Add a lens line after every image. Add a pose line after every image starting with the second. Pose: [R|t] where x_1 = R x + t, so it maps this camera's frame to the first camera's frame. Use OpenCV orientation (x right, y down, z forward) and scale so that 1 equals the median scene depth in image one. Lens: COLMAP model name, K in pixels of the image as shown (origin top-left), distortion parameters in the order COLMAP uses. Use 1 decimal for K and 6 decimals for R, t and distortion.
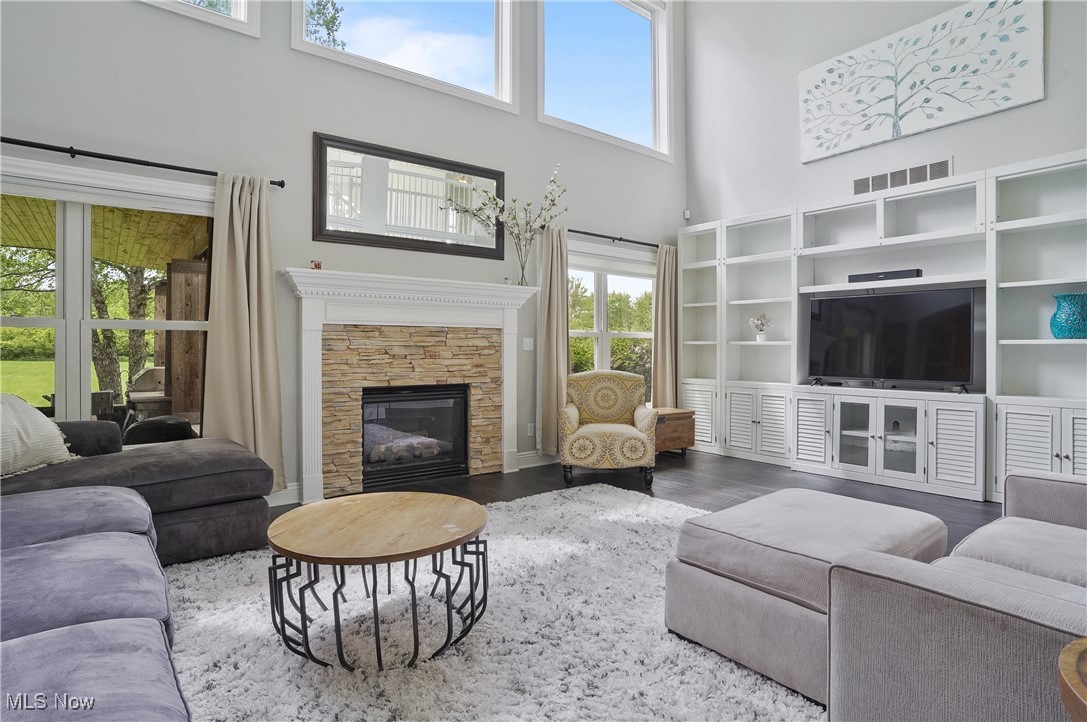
lens RADIAL K [[567.6, 0, 529.1], [0, 567.6, 346.4], [0, 0, 1]] dist [-0.037924, 0.000992]
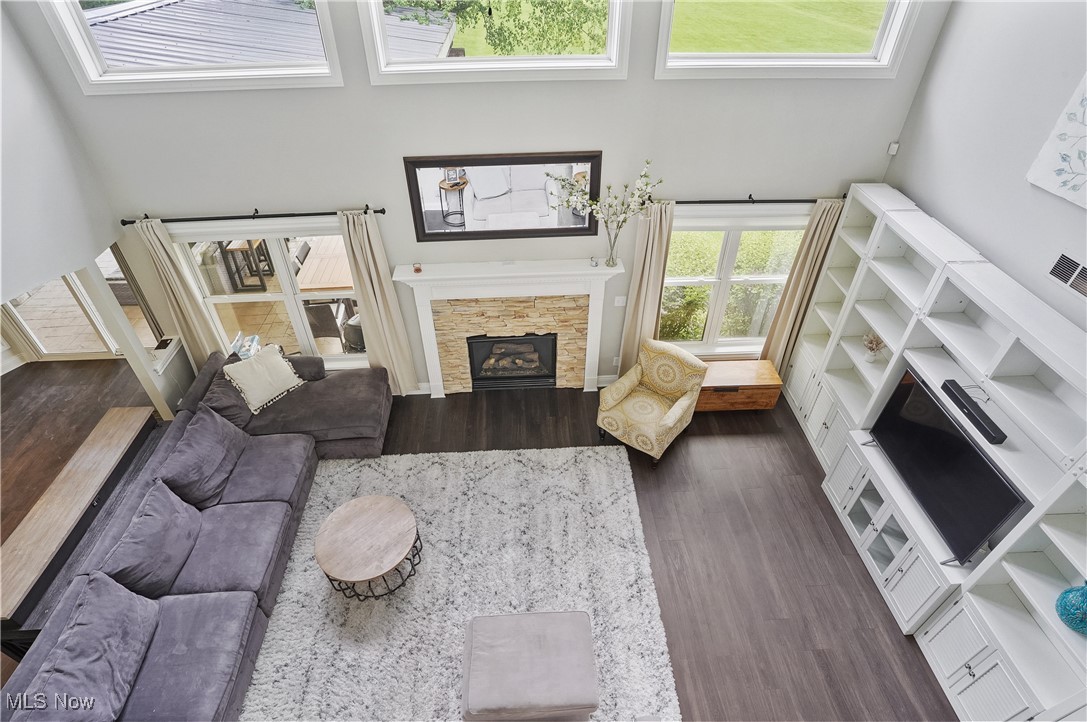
lens RADIAL K [[553.5, 0, 543.5], [0, 553.5, 361.0], [0, 0, 1]] dist [-0.036660, 0.000605]
pose [[0.828859, 0.353471, -0.433648, 0.417556], [0.008195, 0.767368, 0.641155, -0.662148], [0.559397, -0.534981, 0.633143, 0.187214]]
